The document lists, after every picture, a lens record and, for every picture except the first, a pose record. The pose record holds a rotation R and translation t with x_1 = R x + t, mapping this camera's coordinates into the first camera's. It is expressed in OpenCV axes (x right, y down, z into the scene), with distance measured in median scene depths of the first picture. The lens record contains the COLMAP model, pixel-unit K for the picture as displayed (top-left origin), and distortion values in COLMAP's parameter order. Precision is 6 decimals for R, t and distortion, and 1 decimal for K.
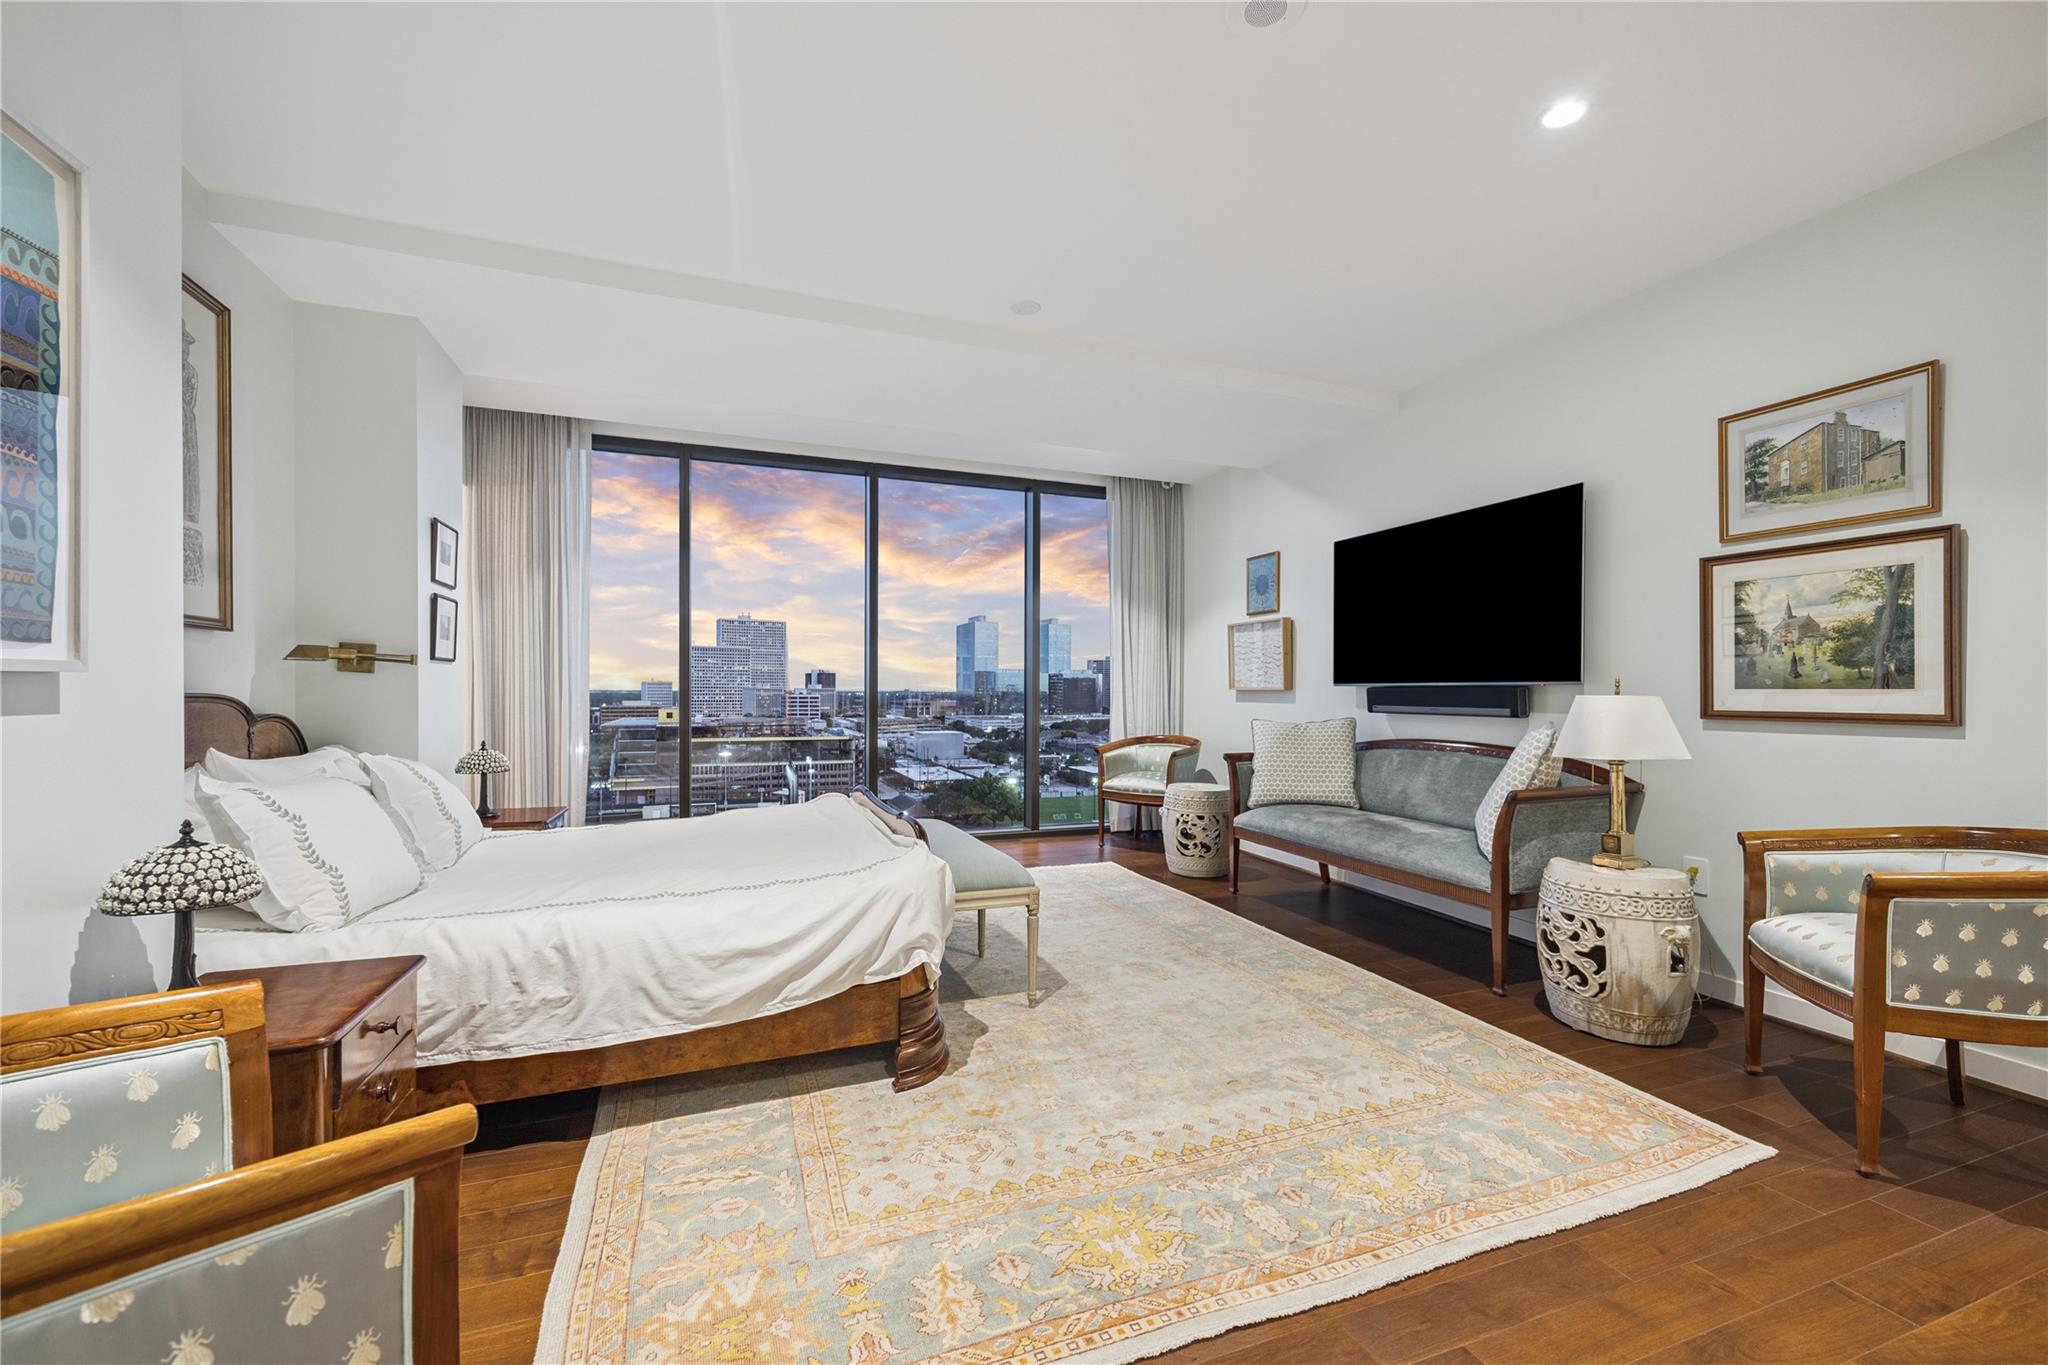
lens RADIAL K [[830.5, 0, 1024.0], [0, 830.5, 682.5], [0, 0, 1]] dist [0.000833, 0.000032]
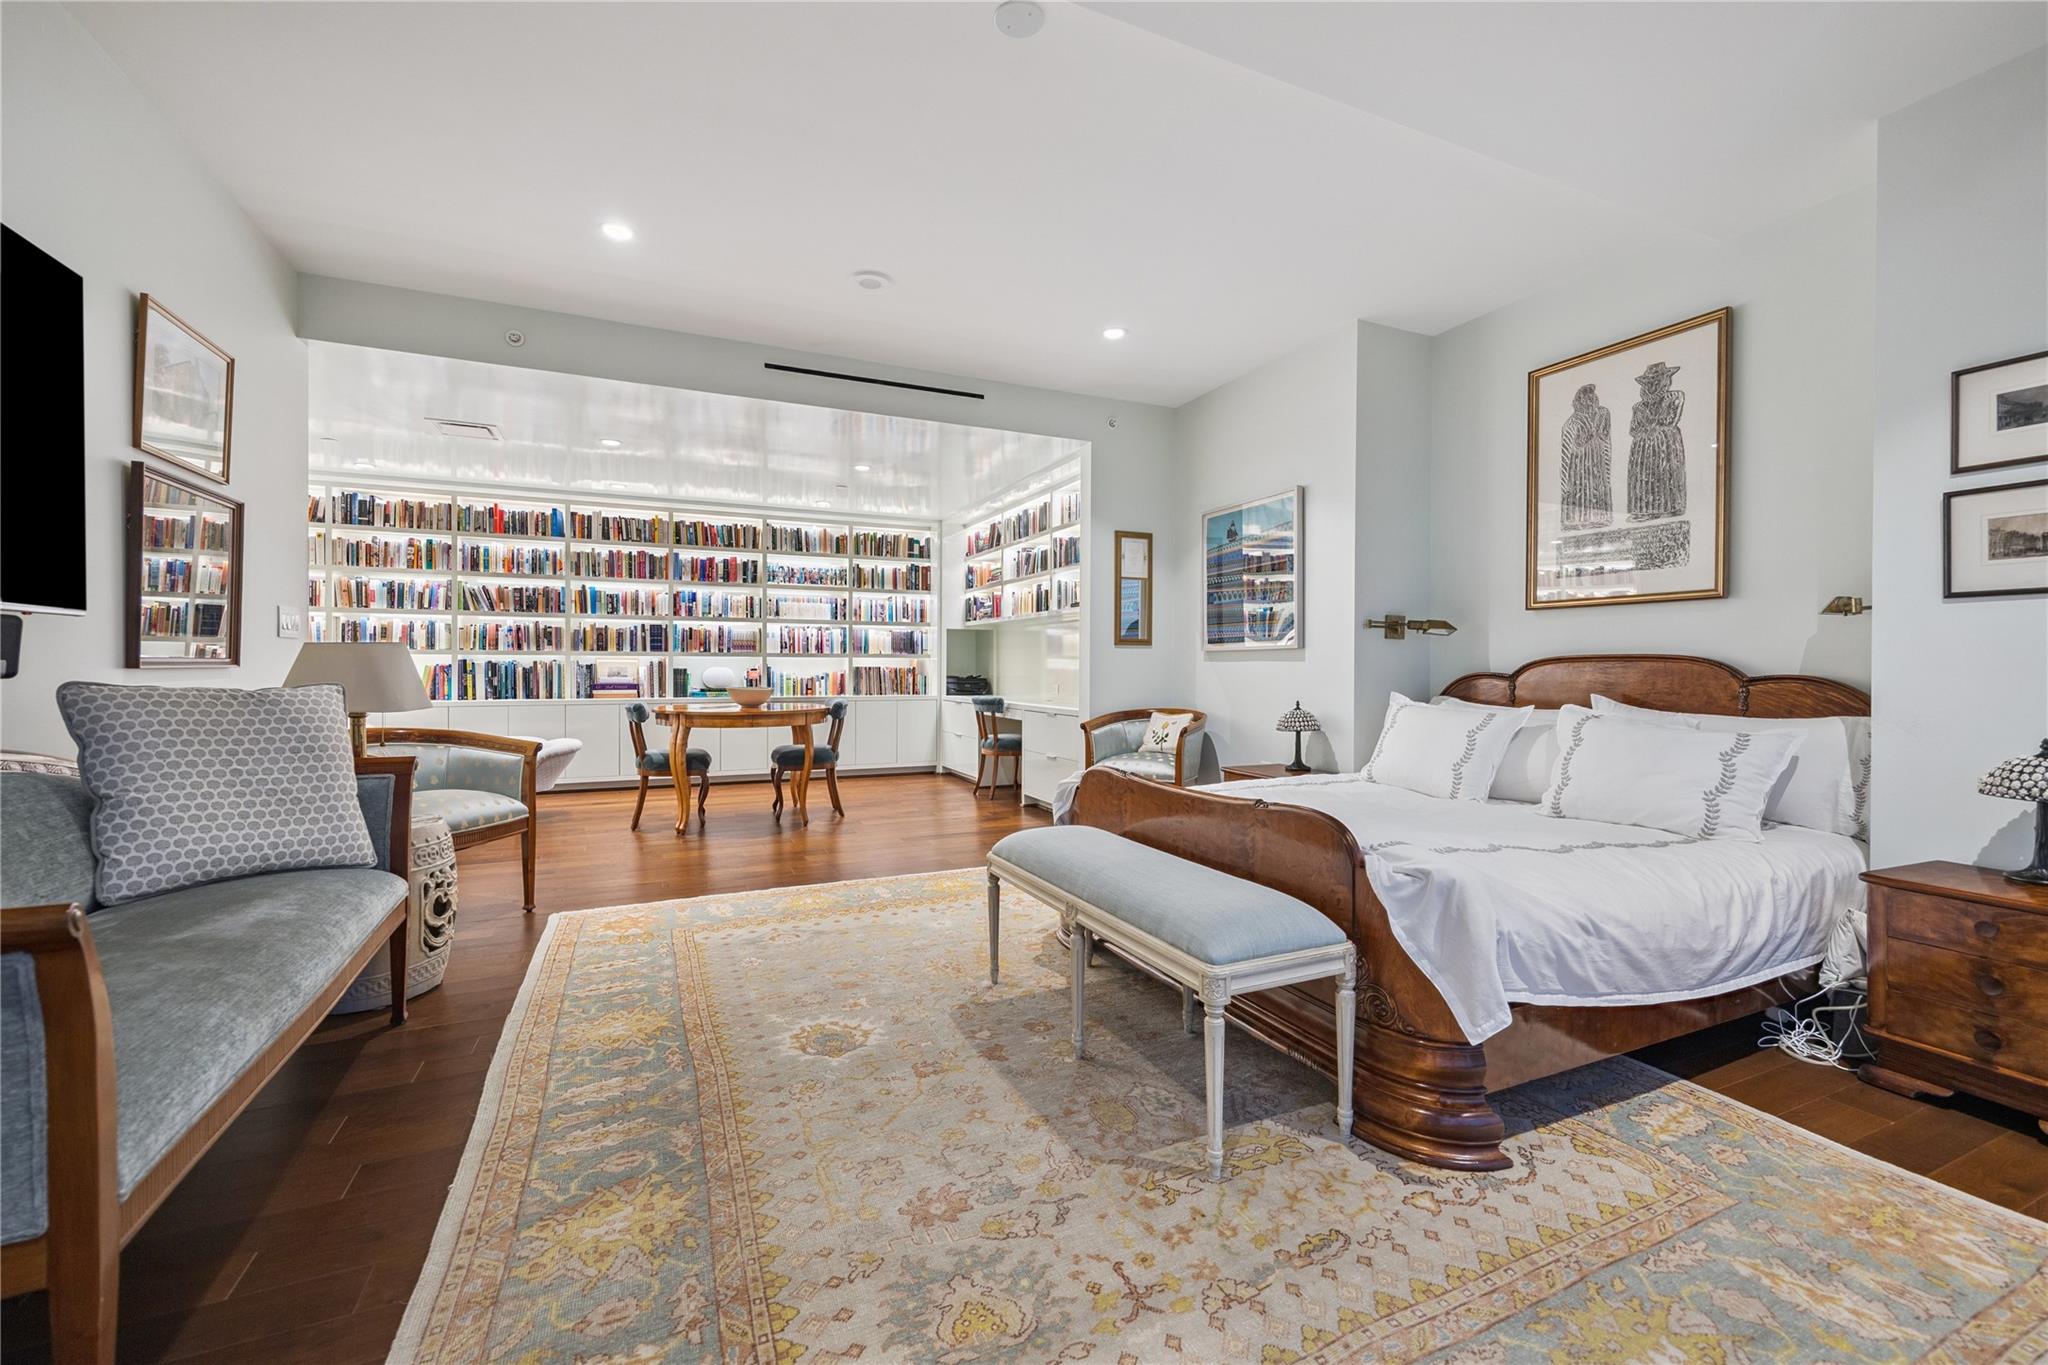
lens RADIAL K [[830.5, 0, 1024.0], [0, 830.5, 682.5], [0, 0, 1]] dist [0.000833, 0.000032]
pose [[-0.997687, -0.008872, -0.067392, 0.051075], [-0.009049, 0.999956, 0.002329, 0.063333], [0.067368, 0.002933, -0.997724, 2.401903]]
